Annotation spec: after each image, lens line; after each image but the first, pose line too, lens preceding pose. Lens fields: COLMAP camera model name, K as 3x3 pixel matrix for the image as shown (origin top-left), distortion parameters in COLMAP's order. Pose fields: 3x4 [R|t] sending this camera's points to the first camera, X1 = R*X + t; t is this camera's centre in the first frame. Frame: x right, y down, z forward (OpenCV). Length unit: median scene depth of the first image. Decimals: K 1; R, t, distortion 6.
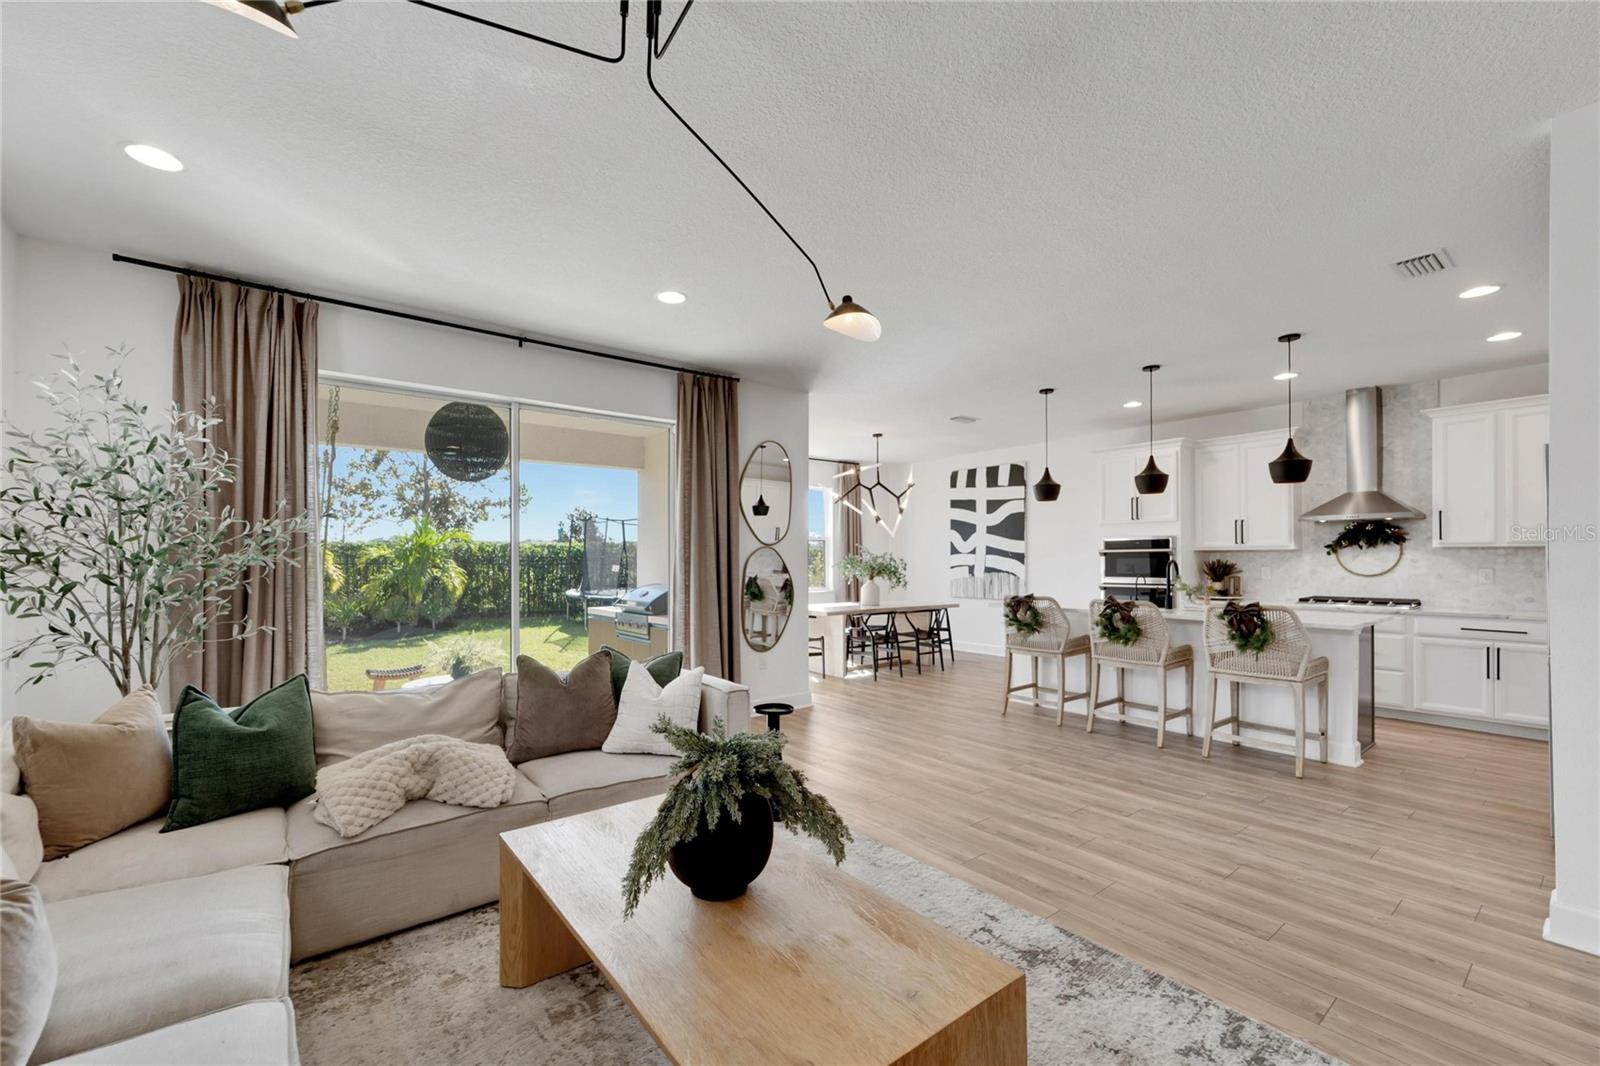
lens RADIAL K [[651.7, 0, 786.9], [0, 651.7, 561.4], [0, 0, 1]] dist [0.000605, 0.000130]
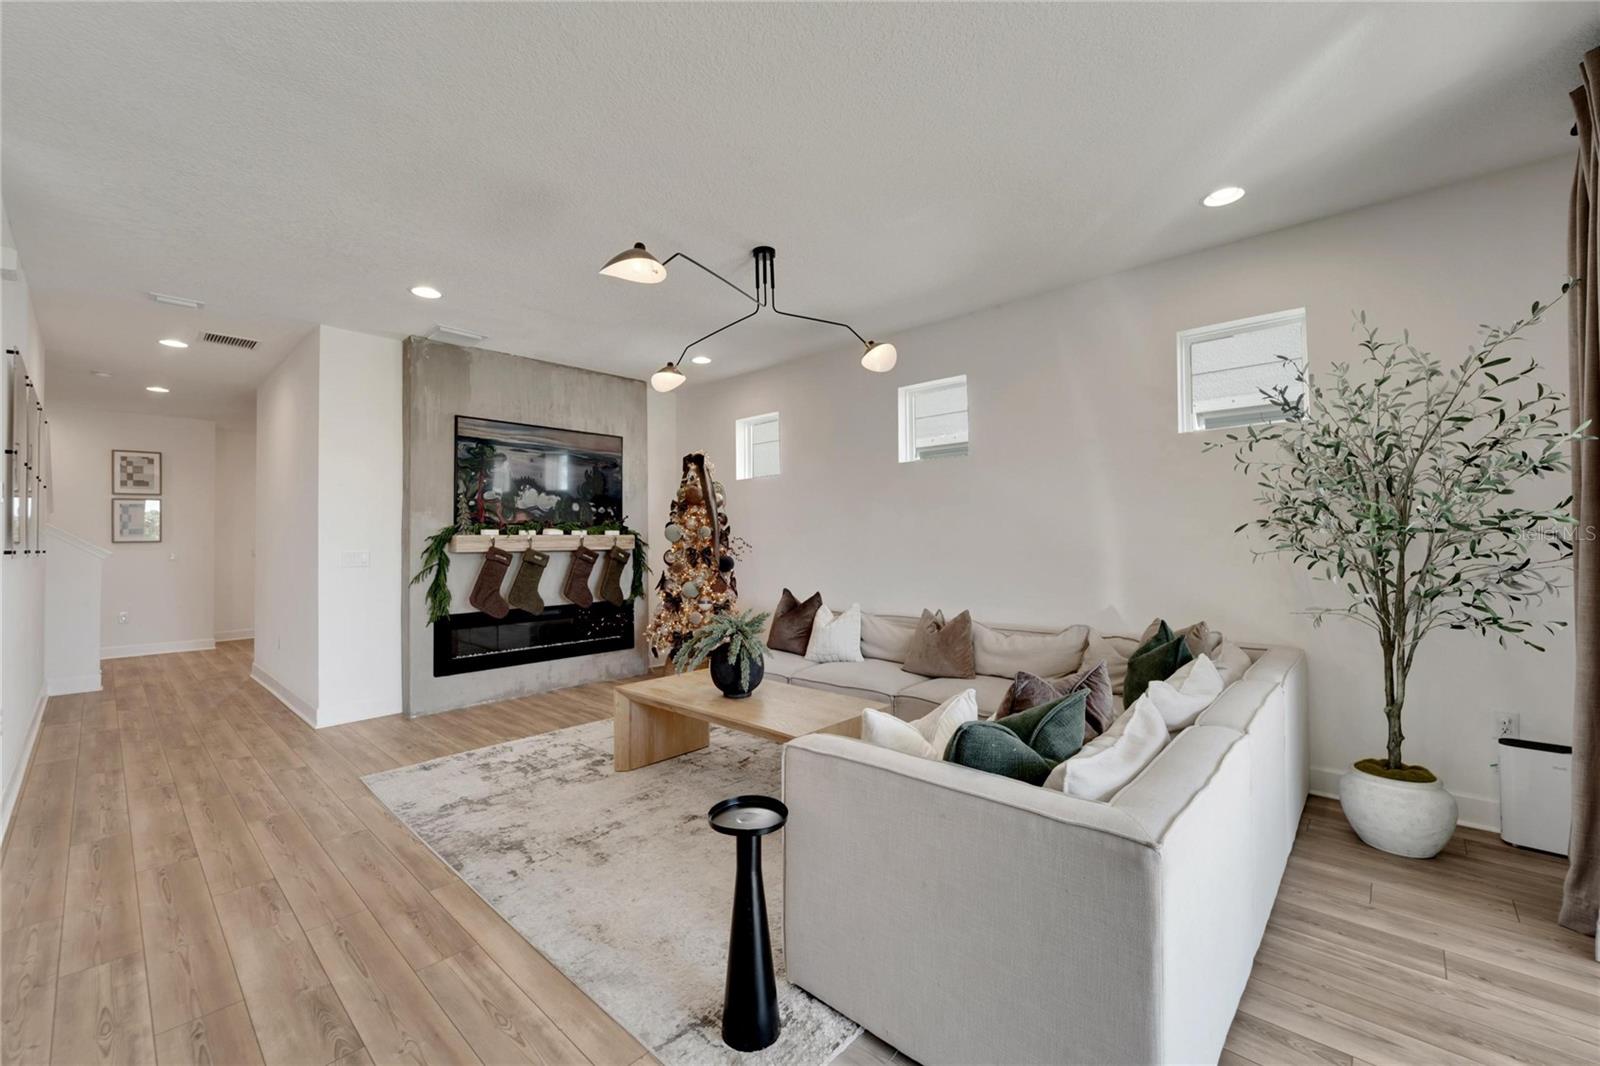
lens RADIAL K [[650.8, 0, 796.2], [0, 650.8, 525.2], [0, 0, 1]] dist [0.000312, -0.000114]
pose [[-0.985780, 0.008184, -0.167843, 0.014831], [0.010931, 0.999821, -0.015450, 0.002887], [0.167687, -0.017065, -0.985693, 0.854066]]
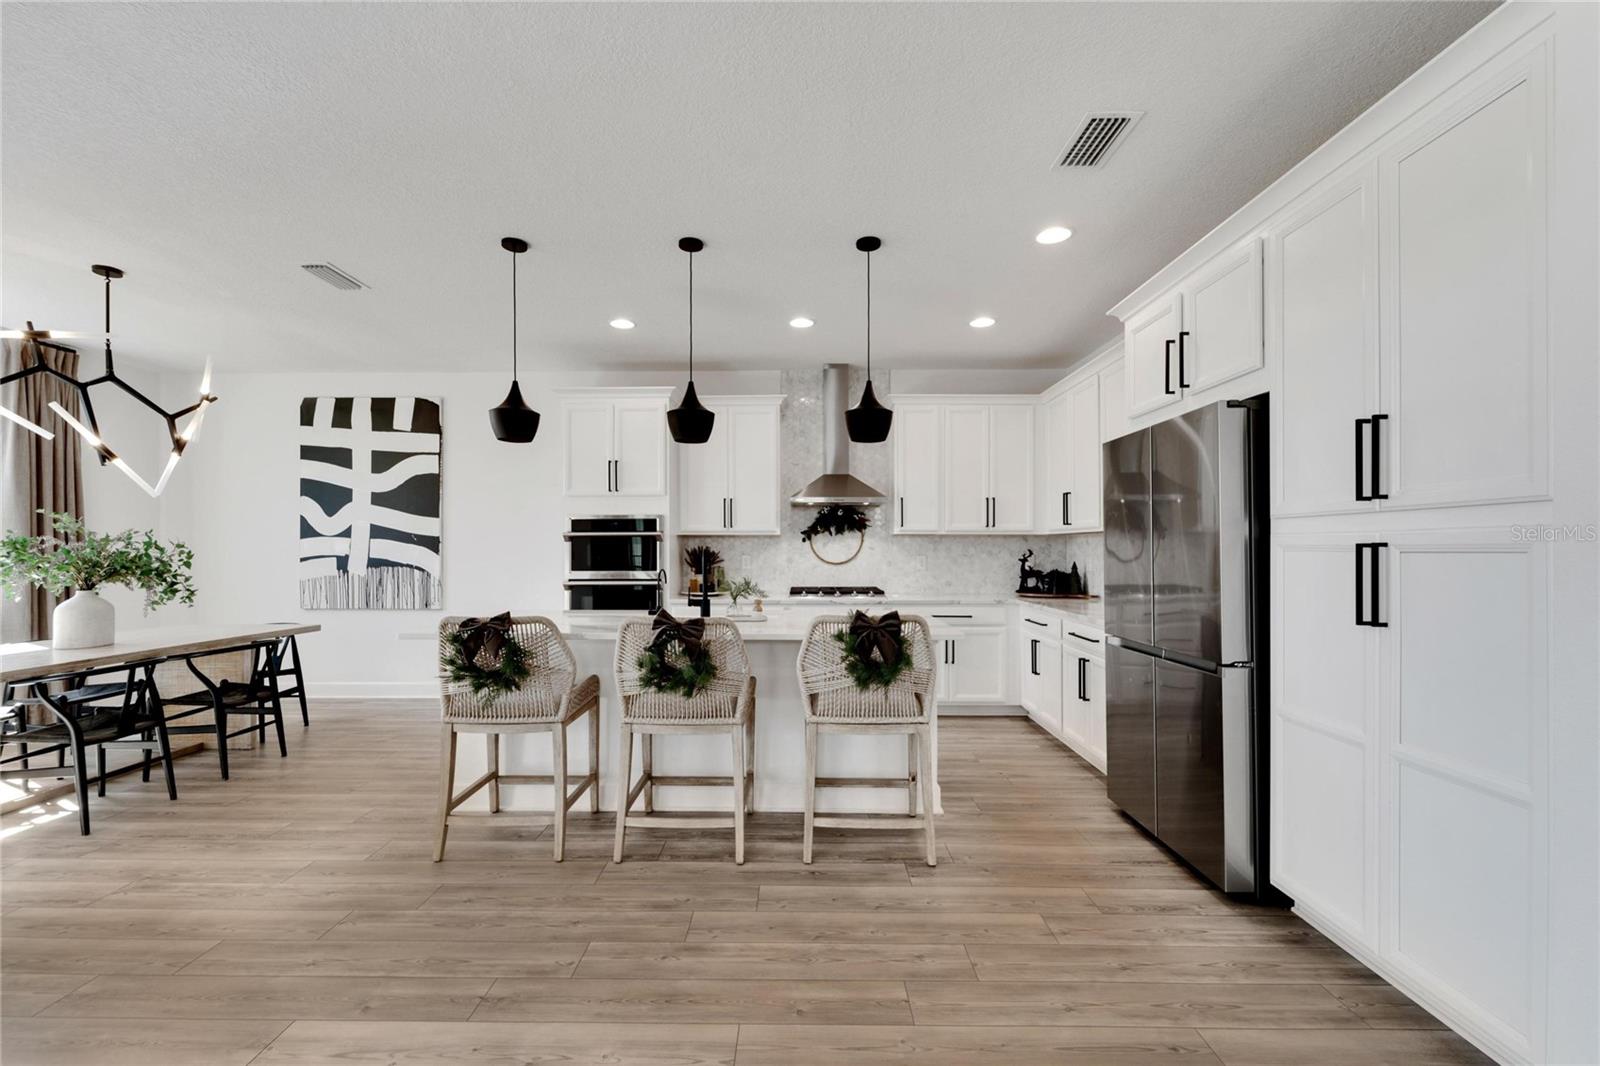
lens RADIAL K [[650.8, 0, 789.2], [0, 650.8, 543.3], [0, 0, 1]] dist [0.001910, -0.000301]
pose [[0.624692, 0.006959, 0.780840, 0.108202], [0.001590, 0.999947, -0.010184, 0.001925], [-0.780870, 0.007603, 0.624648, 0.461354]]
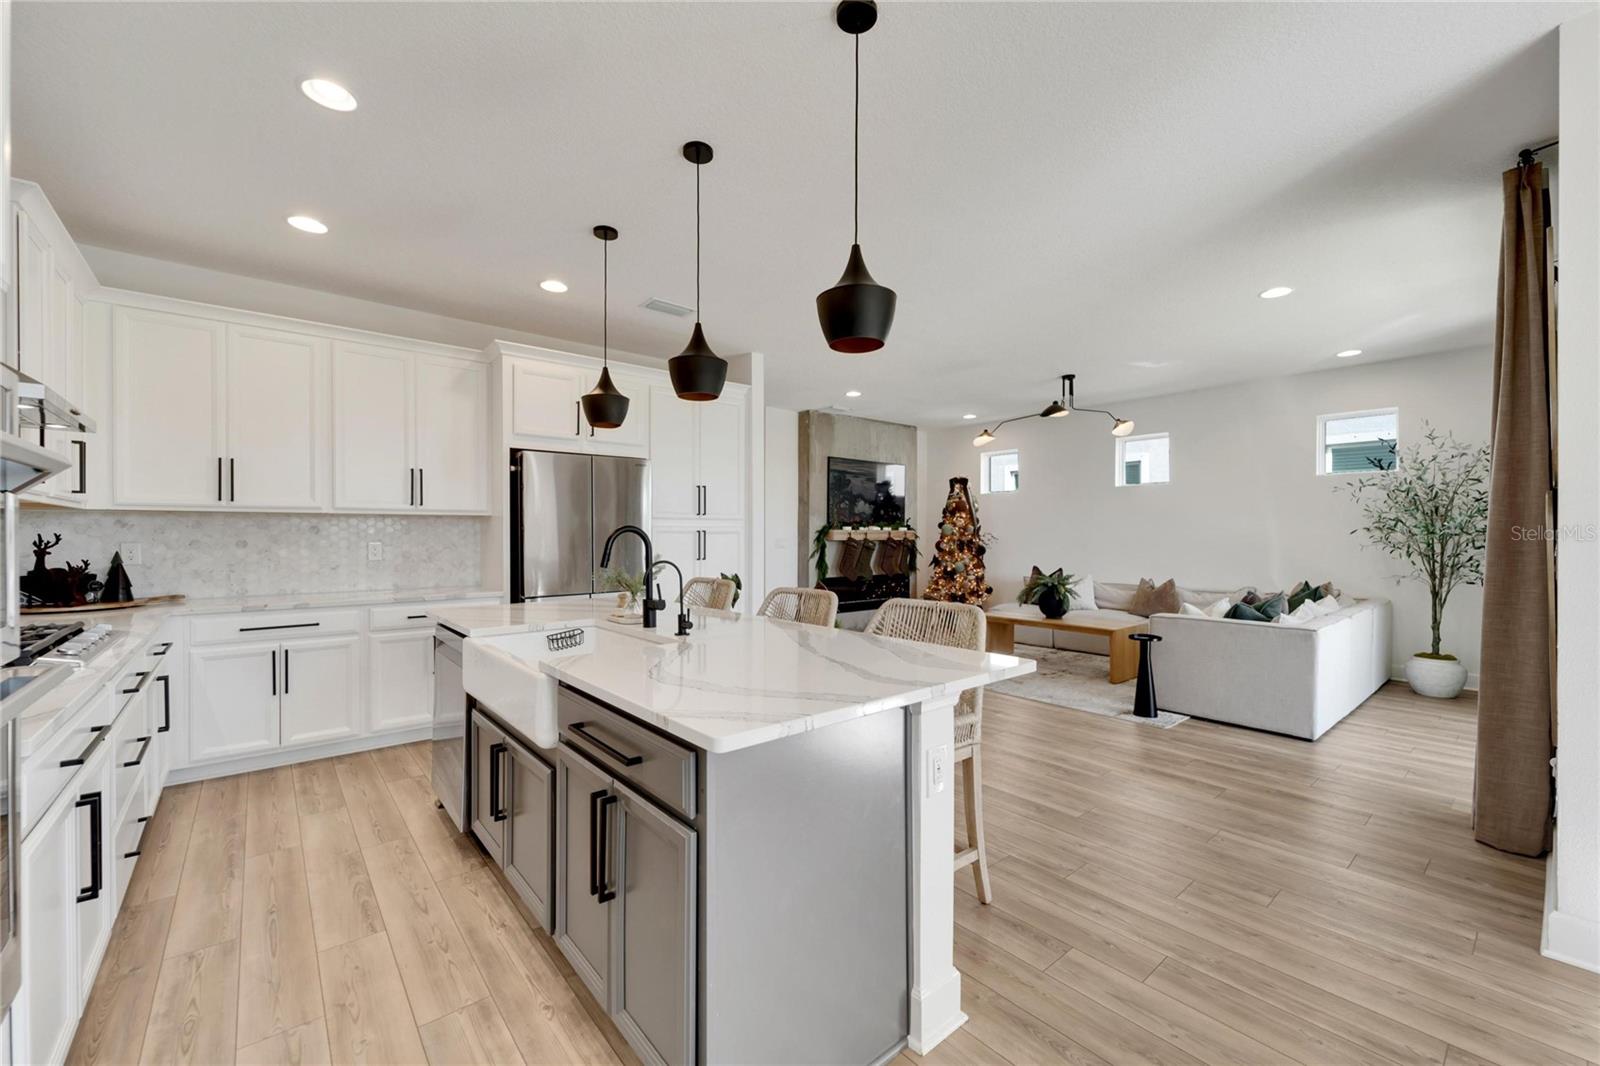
lens RADIAL K [[642.3, 0, 787.1], [0, 642.3, 533.3], [0, 0, 1]] dist [-0.005233, -0.000427]
pose [[-0.999457, 0.000168, -0.032949, 0.442893], [-0.000004, 0.999986, 0.005221, -0.001817], [0.032950, 0.005218, -0.999443, 1.314983]]
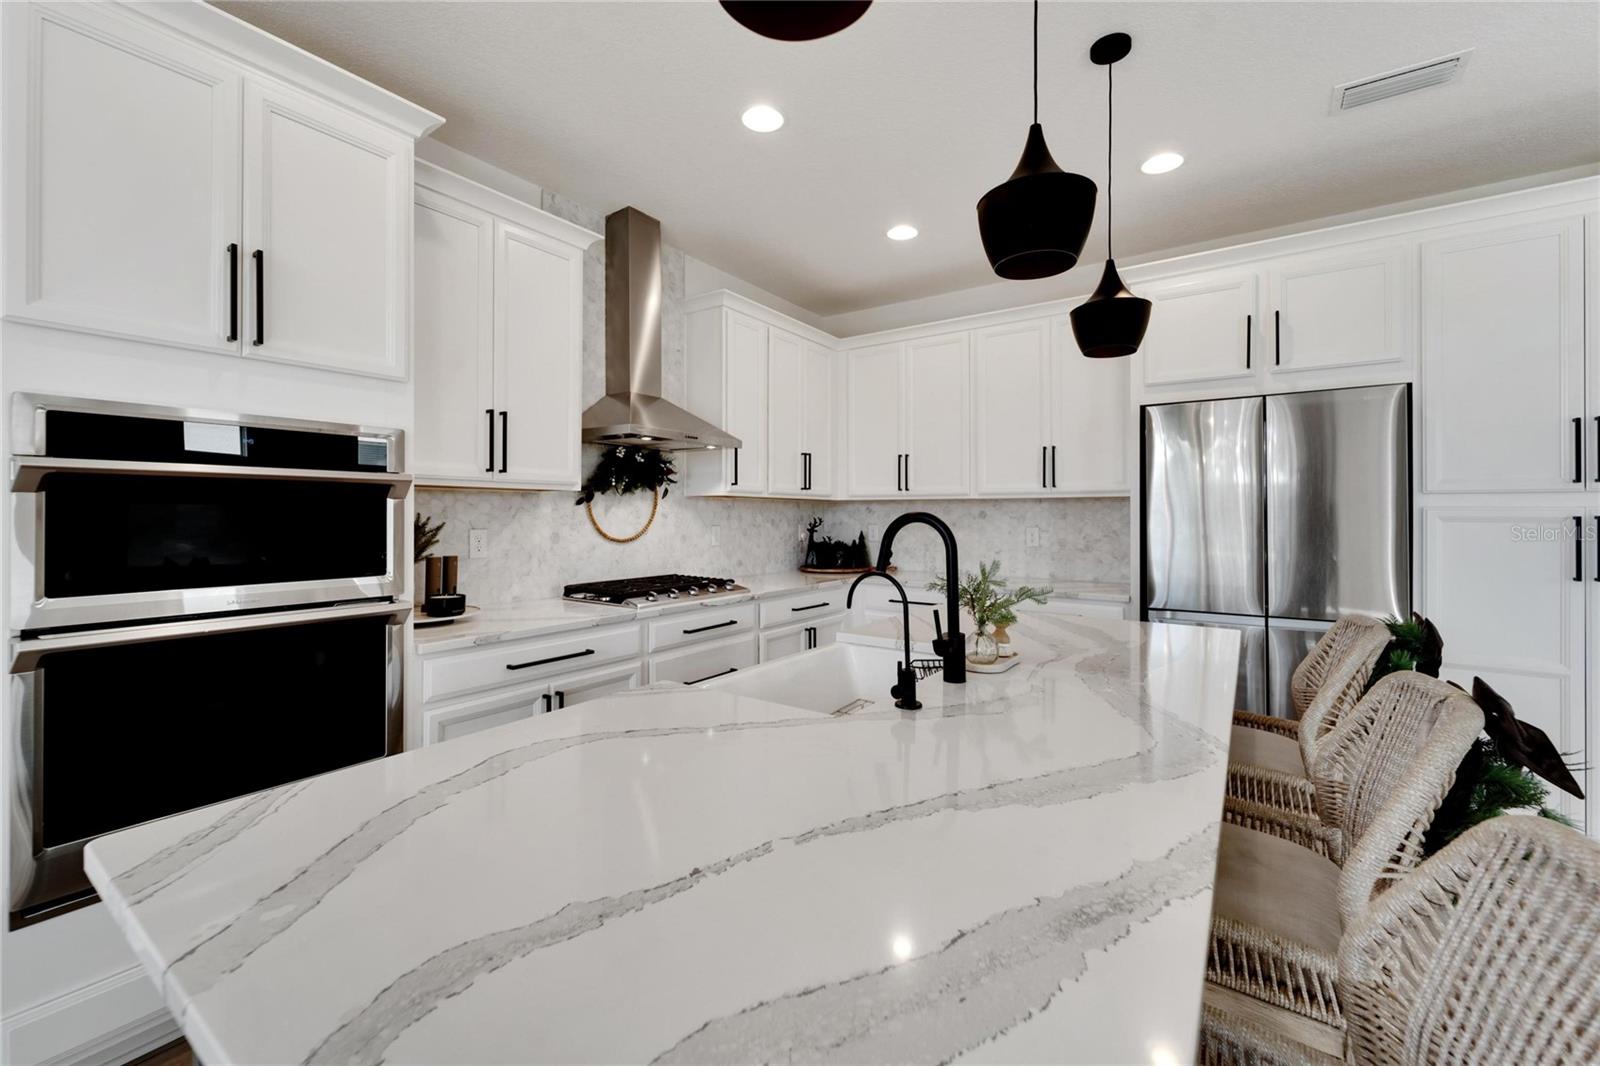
lens RADIAL K [[655.7, 0, 797.5], [0, 655.7, 510.1], [0, 0, 1]] dist [0.002591, -0.000153]
pose [[-0.299804, 0.007683, 0.953970, 0.288537], [-0.000717, 0.999965, -0.008279, -0.000858], [-0.954001, -0.003166, -0.299788, 1.026553]]
